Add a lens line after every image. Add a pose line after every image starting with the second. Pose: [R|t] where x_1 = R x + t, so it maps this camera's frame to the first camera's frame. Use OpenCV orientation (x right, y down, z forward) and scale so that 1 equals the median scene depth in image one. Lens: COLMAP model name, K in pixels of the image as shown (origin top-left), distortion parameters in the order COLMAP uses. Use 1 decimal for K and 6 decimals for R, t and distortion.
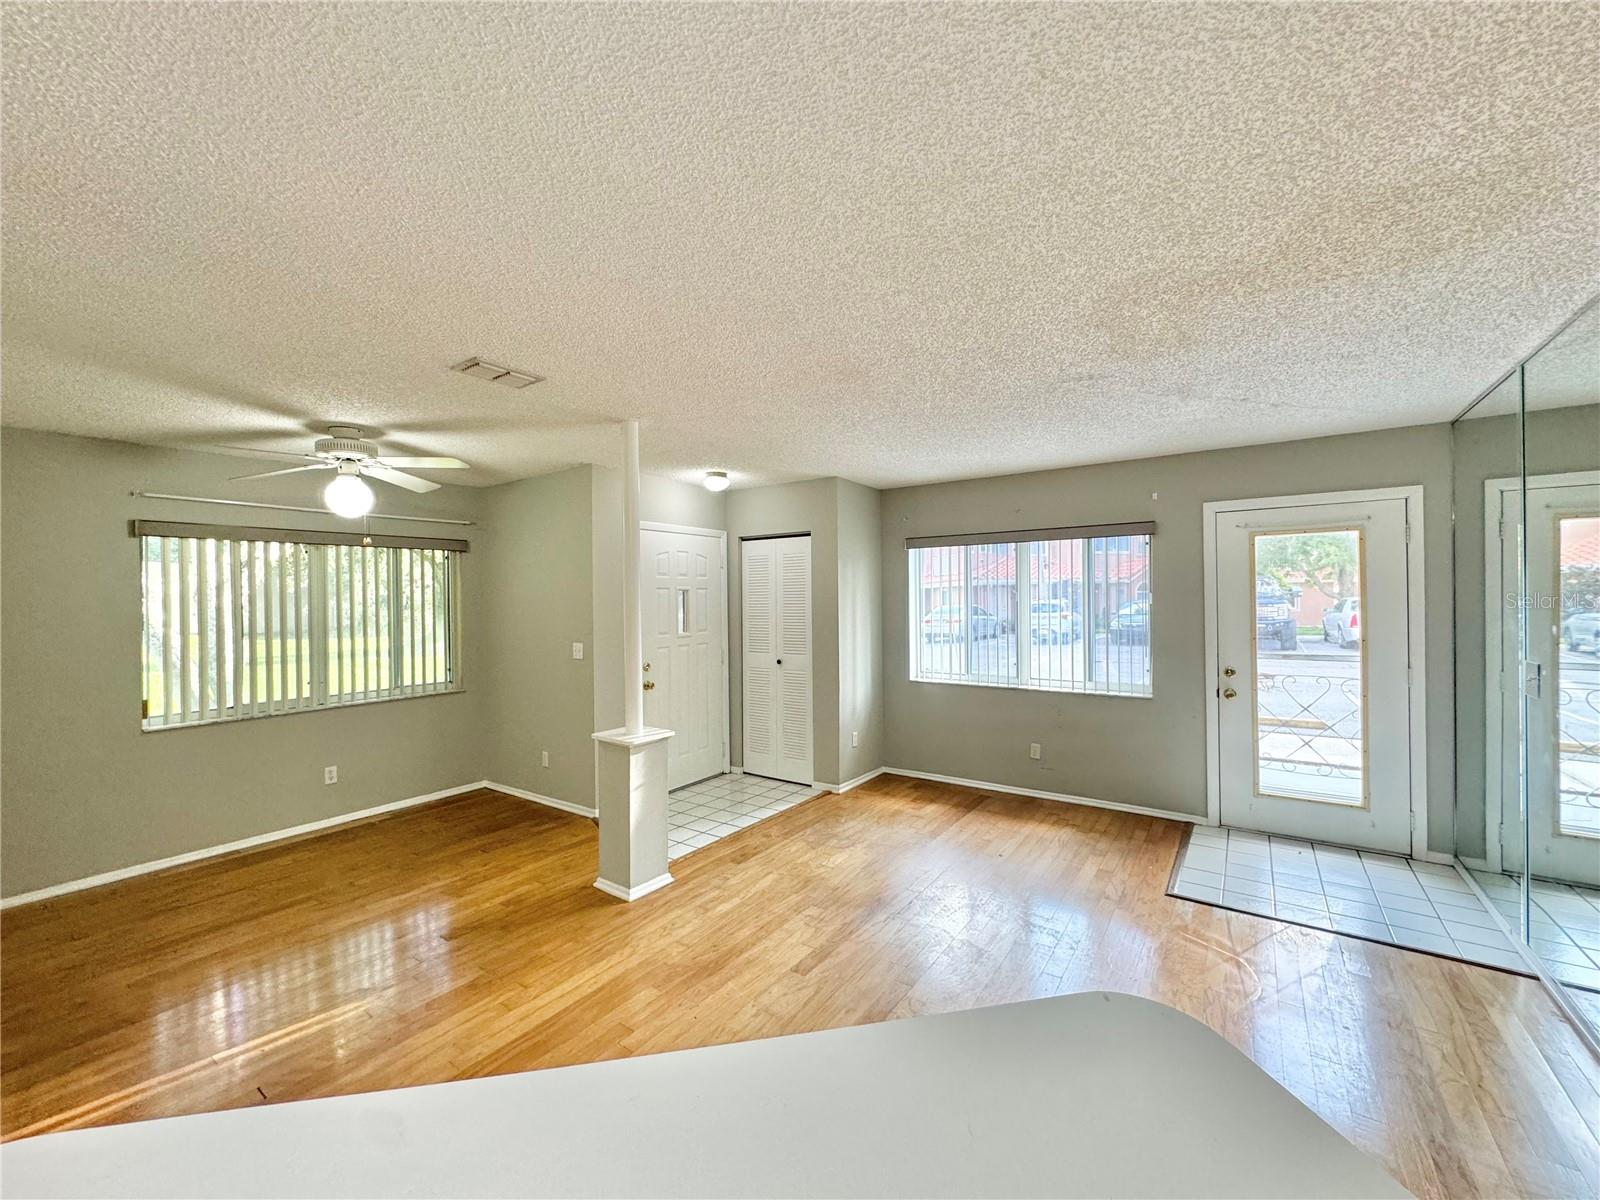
lens RADIAL K [[638.6, 0, 798.7], [0, 638.6, 601.8], [0, 0, 1]] dist [-0.003945, 0.001120]
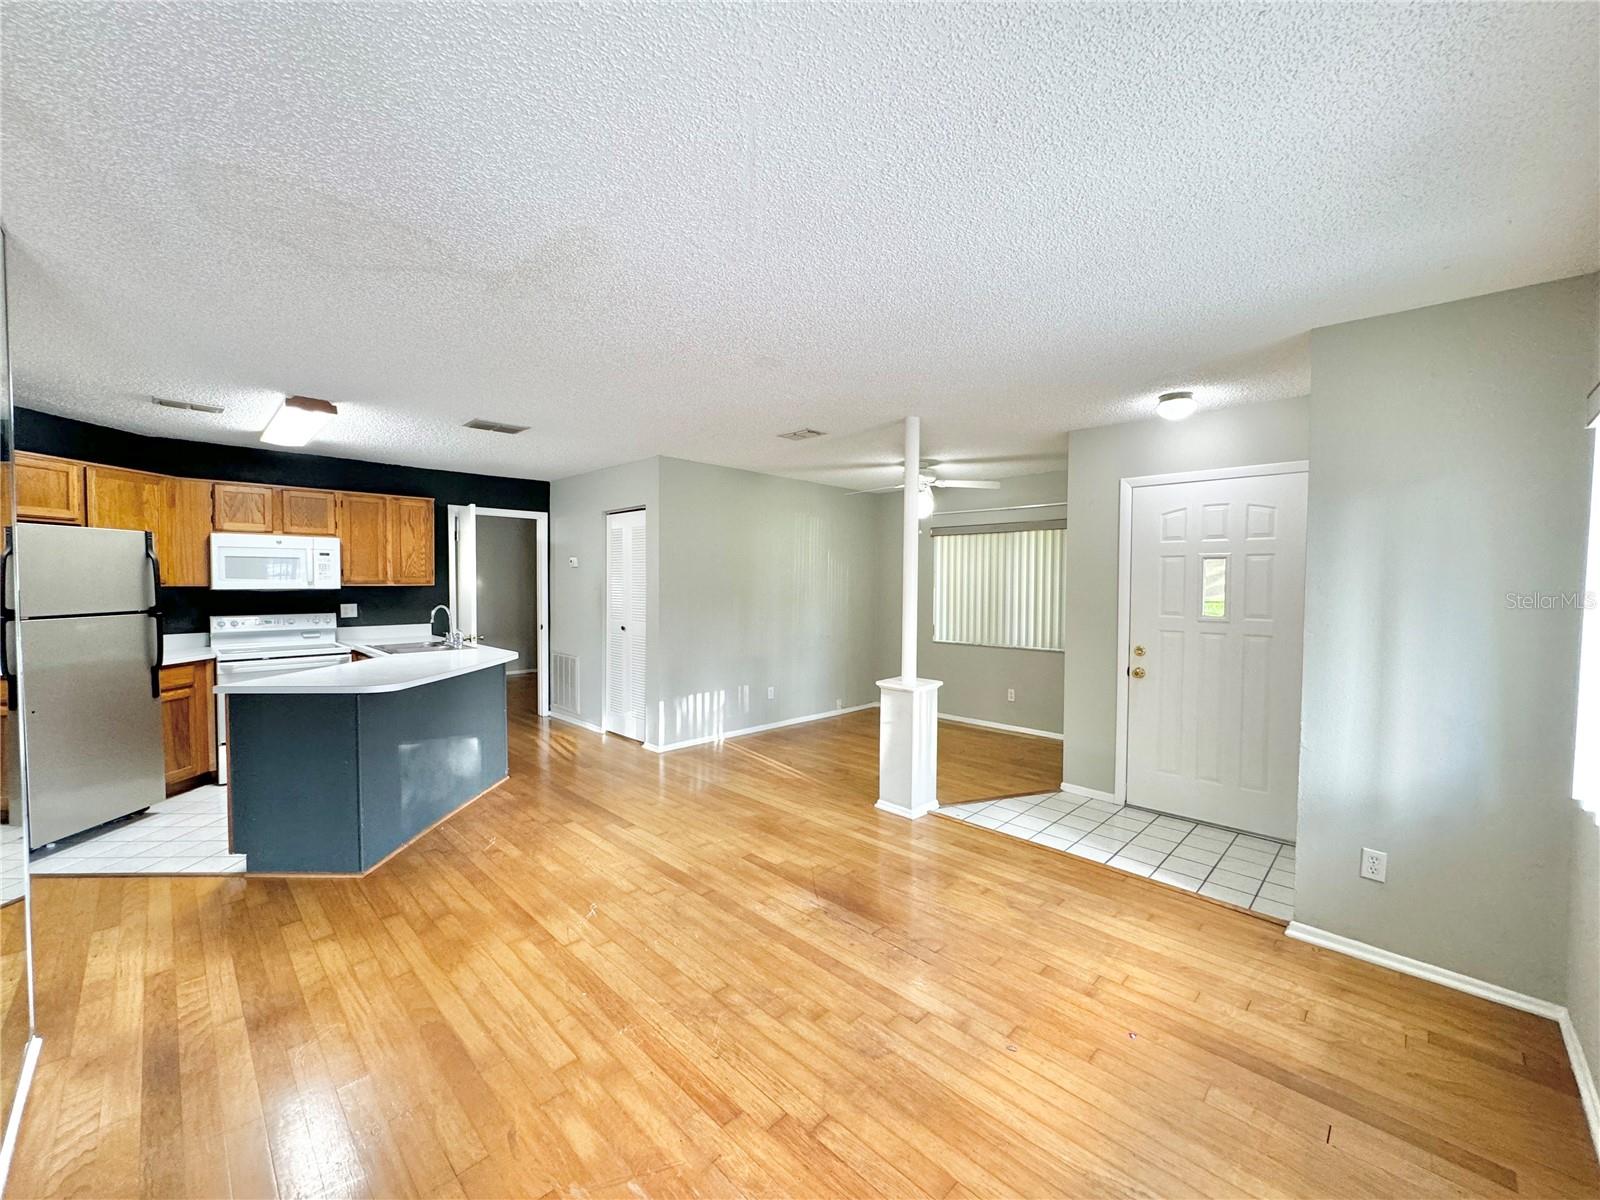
lens RADIAL K [[638.6, 0, 809.1], [0, 638.6, 599.2], [0, 0, 1]] dist [-0.003945, 0.001120]
pose [[-0.160864, 0.041033, -0.986123, 0.727613], [-0.009191, 0.999030, 0.043069, 0.002645], [0.986934, 0.015991, -0.160331, 0.781325]]
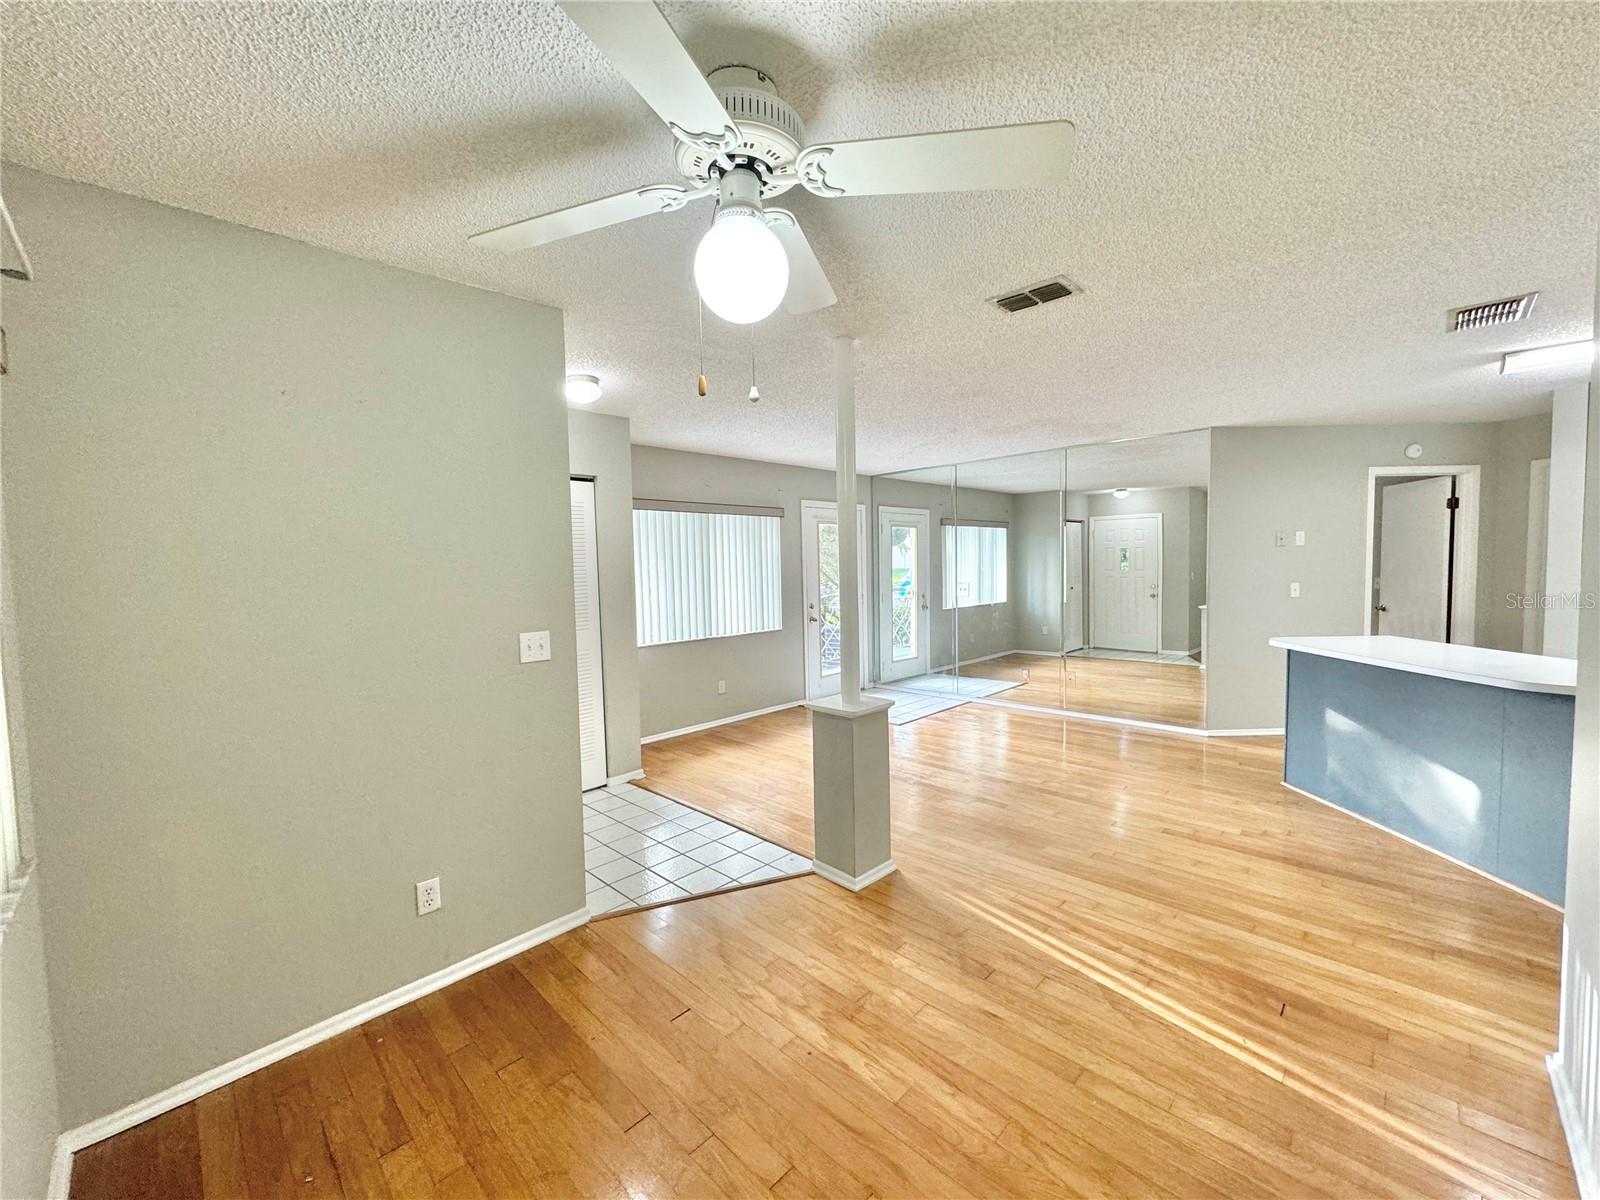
lens RADIAL K [[638.6, 0, 806.4], [0, 638.6, 600.2], [0, 0, 1]] dist [-0.003945, 0.001120]
pose [[0.160075, -0.048753, 0.985900, -0.877844], [0.024971, 0.998660, 0.045330, 0.019206], [-0.986789, 0.017363, 0.161078, 0.712585]]
